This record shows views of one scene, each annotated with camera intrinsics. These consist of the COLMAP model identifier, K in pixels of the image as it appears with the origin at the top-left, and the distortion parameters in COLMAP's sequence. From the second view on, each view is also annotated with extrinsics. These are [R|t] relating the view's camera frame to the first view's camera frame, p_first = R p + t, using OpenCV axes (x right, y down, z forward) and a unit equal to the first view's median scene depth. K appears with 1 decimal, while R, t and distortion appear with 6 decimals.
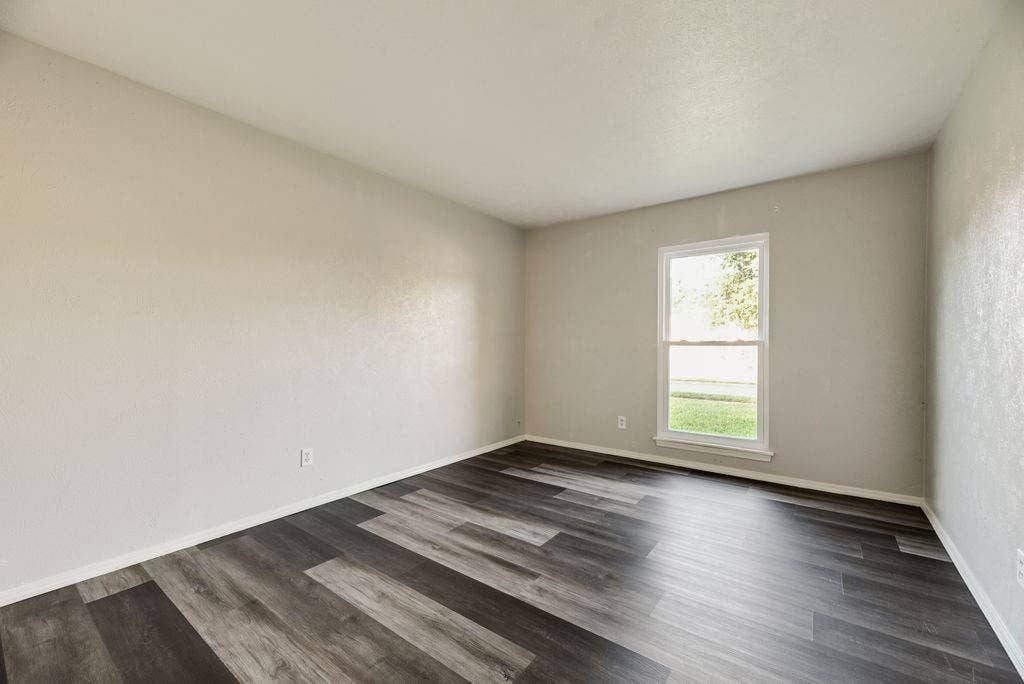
lens RADIAL K [[415.5, 0, 512.1], [0, 415.5, 339.8], [0, 0, 1]] dist [0.000940, 0.000281]
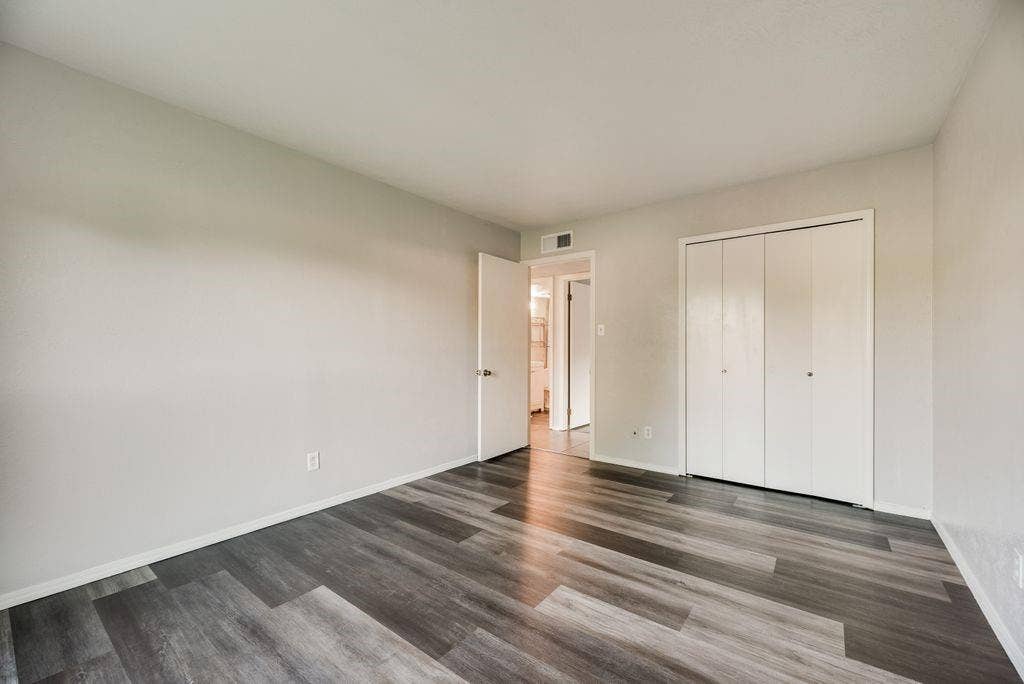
lens RADIAL K [[415.5, 0, 512.1], [0, 415.5, 339.8], [0, 0, 1]] dist [0.000940, 0.000281]
pose [[-0.999964, -0.001750, 0.008247, 0.155653], [-0.001934, 0.999749, -0.022310, 0.012417], [-0.008206, -0.022325, -0.999717, 1.817055]]
